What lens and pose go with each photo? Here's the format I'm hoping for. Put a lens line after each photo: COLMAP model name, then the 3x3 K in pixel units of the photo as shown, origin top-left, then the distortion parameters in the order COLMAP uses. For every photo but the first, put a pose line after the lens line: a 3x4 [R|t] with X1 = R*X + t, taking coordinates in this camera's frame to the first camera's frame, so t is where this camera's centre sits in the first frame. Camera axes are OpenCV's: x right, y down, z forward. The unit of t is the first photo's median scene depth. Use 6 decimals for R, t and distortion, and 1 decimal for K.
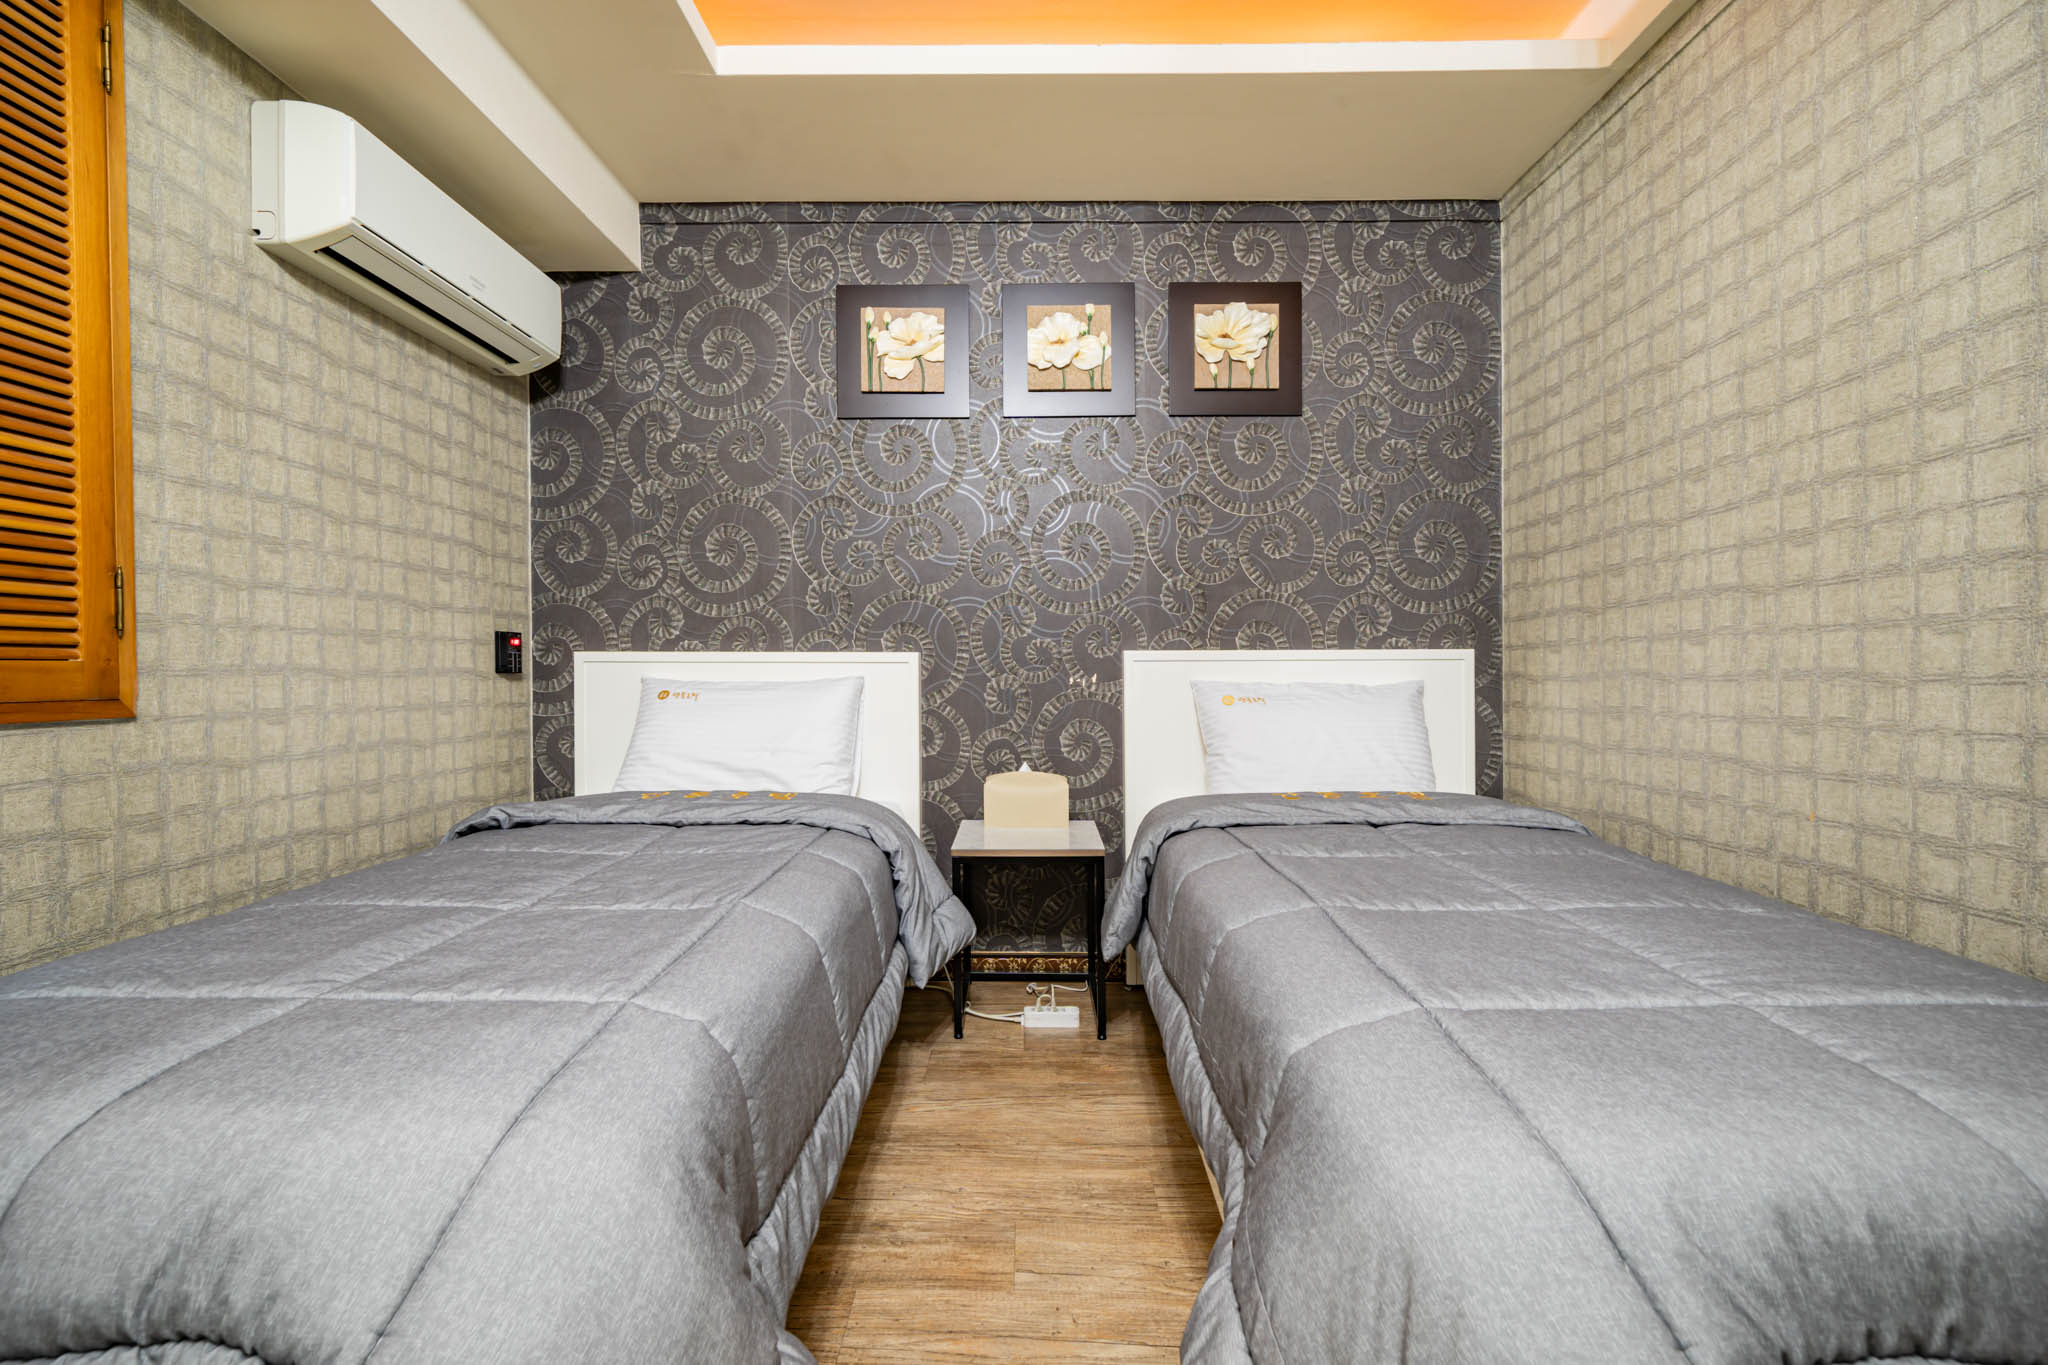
lens RADIAL K [[906.3, 0, 1026.0], [0, 906.3, 678.3], [0, 0, 1]] dist [0.000638, 0.000305]
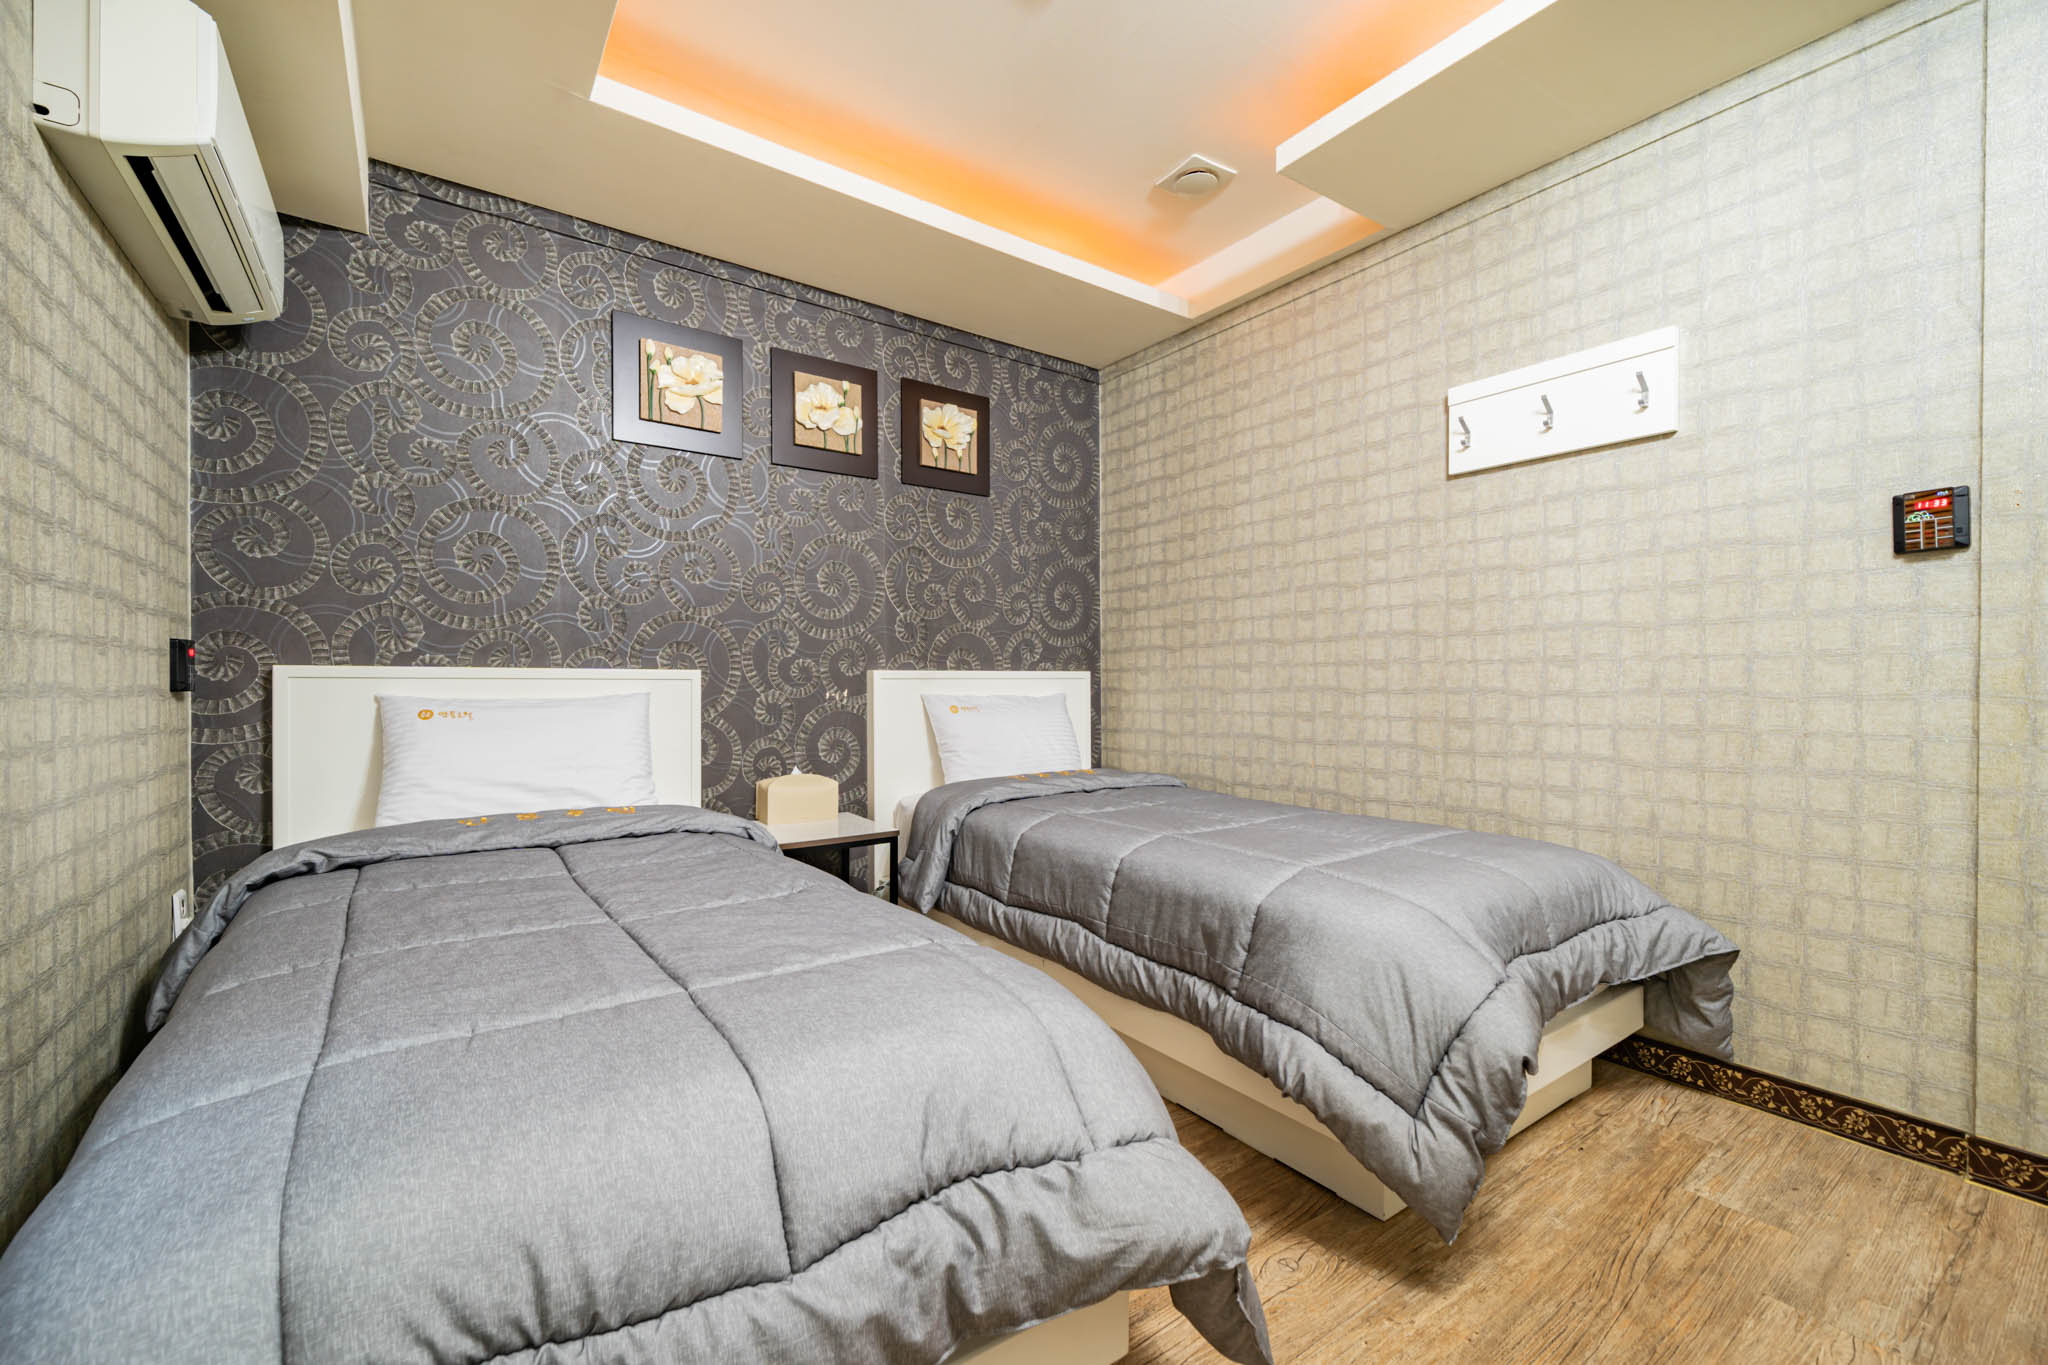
lens RADIAL K [[825.9, 0, 1021.5], [0, 825.9, 681.8], [0, 0, 1]] dist [0.000956, -0.000586]
pose [[0.809986, 0.001384, 0.586448, -0.381282], [0.004612, 0.999951, -0.008729, -0.004190], [-0.586431, 0.009775, 0.809940, -0.018987]]
